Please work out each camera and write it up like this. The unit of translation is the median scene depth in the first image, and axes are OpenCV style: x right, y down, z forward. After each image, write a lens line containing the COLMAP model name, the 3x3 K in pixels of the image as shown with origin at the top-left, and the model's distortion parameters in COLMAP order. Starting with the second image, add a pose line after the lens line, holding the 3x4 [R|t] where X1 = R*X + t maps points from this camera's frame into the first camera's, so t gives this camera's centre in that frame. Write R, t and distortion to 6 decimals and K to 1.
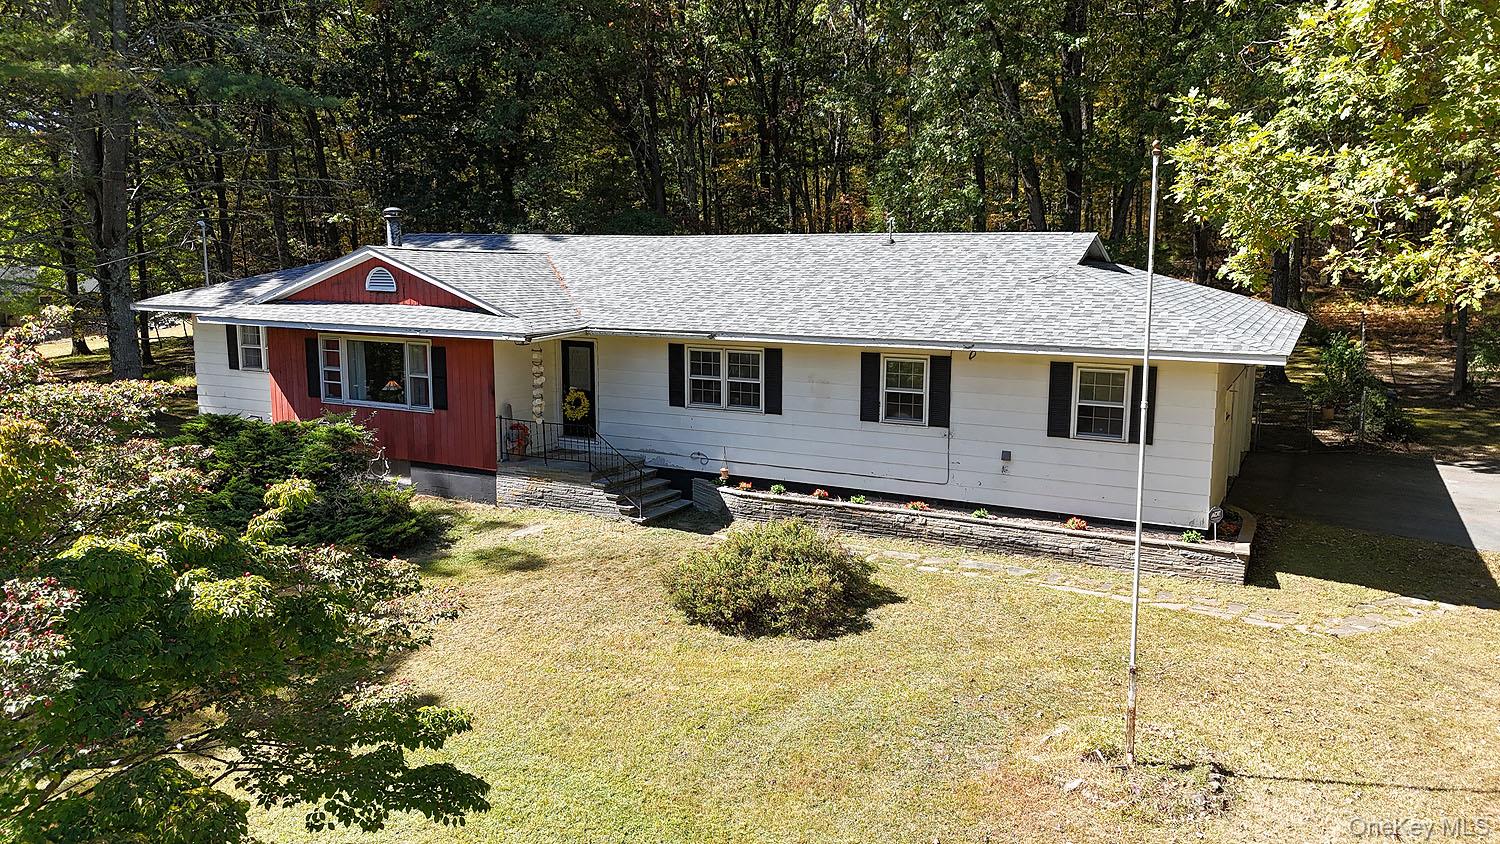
lens RADIAL K [[1294.2, 0, 750.0], [0, 1294.2, 422.0], [0, 0, 1]] dist [0.003275, -0.000614]
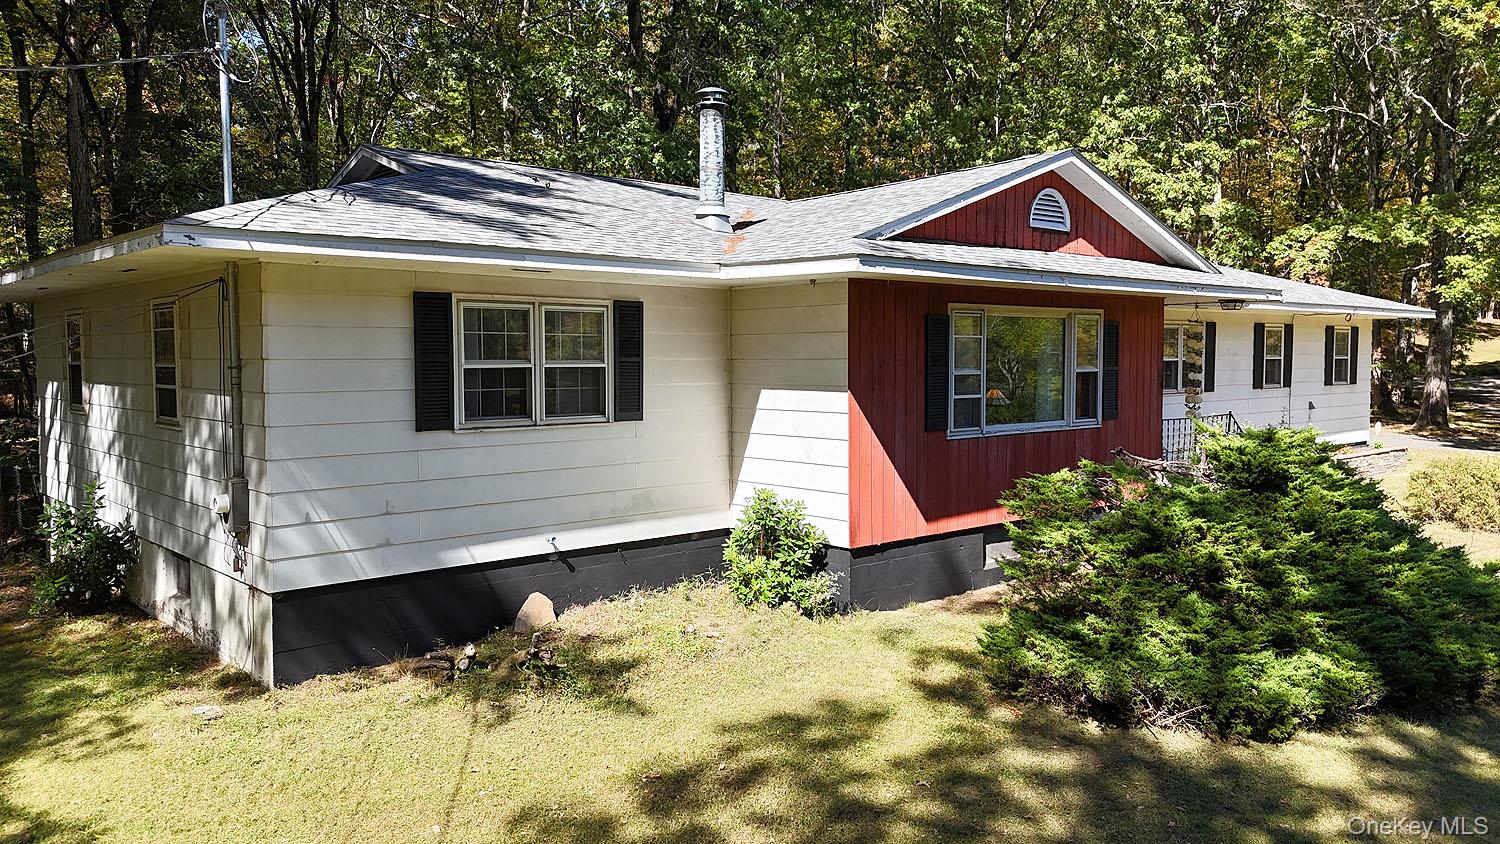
lens RADIAL K [[1086.1, 0, 767.1], [0, 1086.1, 424.5], [0, 0, 1]] dist [0.049192, 0.000124]
pose [[0.323304, -0.067720, 0.943869, -0.833751], [0.142241, 0.989581, 0.022278, -0.045563], [-0.935544, 0.127054, 0.329568, 1.021977]]
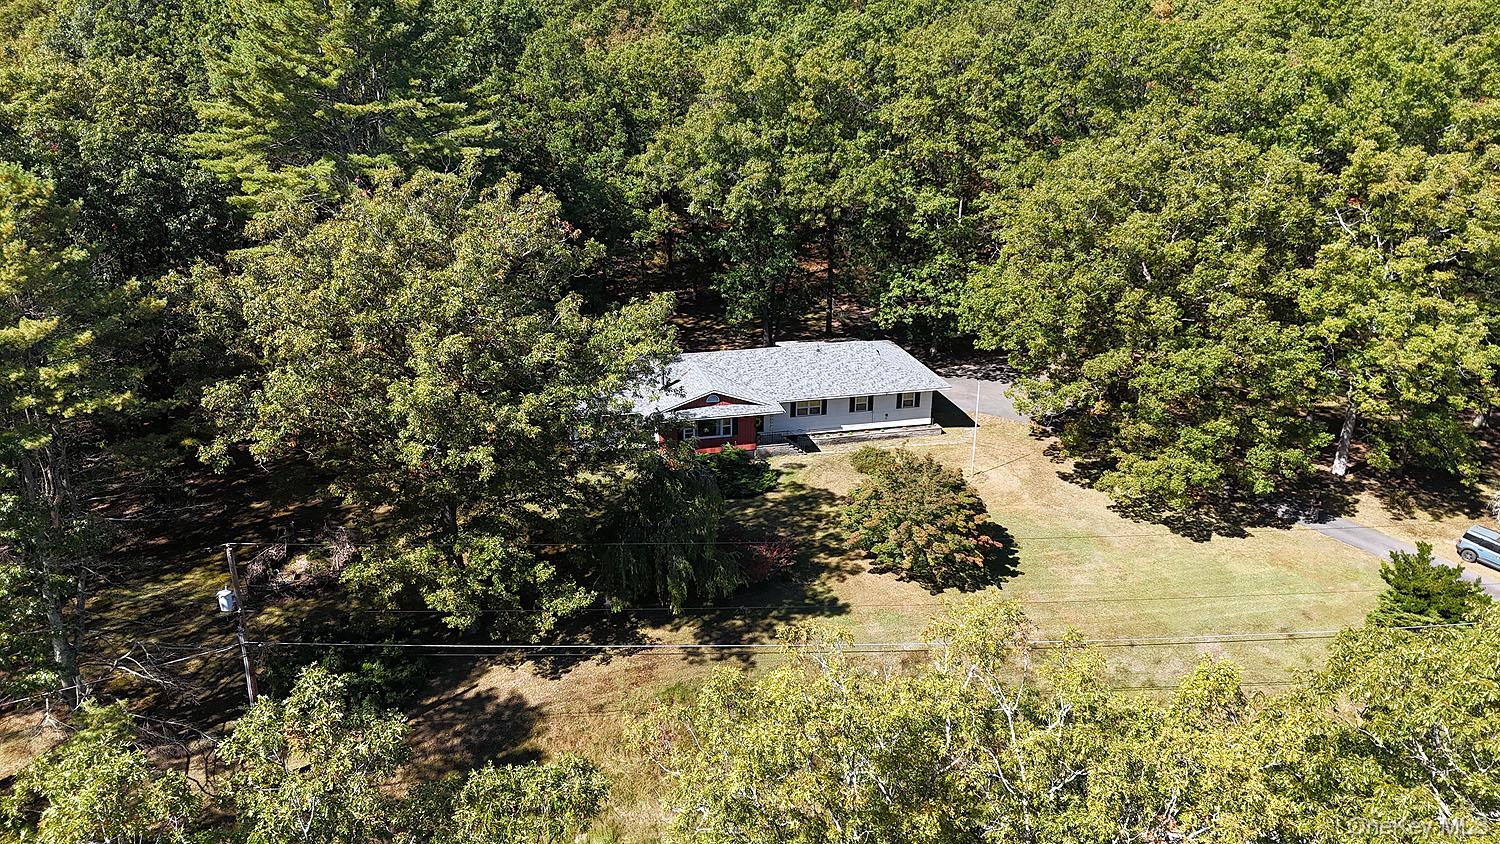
lens RADIAL K [[1086.2, 0, 750.0], [0, 1086.2, 422.0], [0, 0, 1]] dist [0.055319, 0.000070]
pose [[0.717905, -0.246569, 0.651012, -2.072151], [0.108146, 0.963321, 0.245597, -0.745005], [-0.687690, -0.105911, 0.718238, -1.024256]]
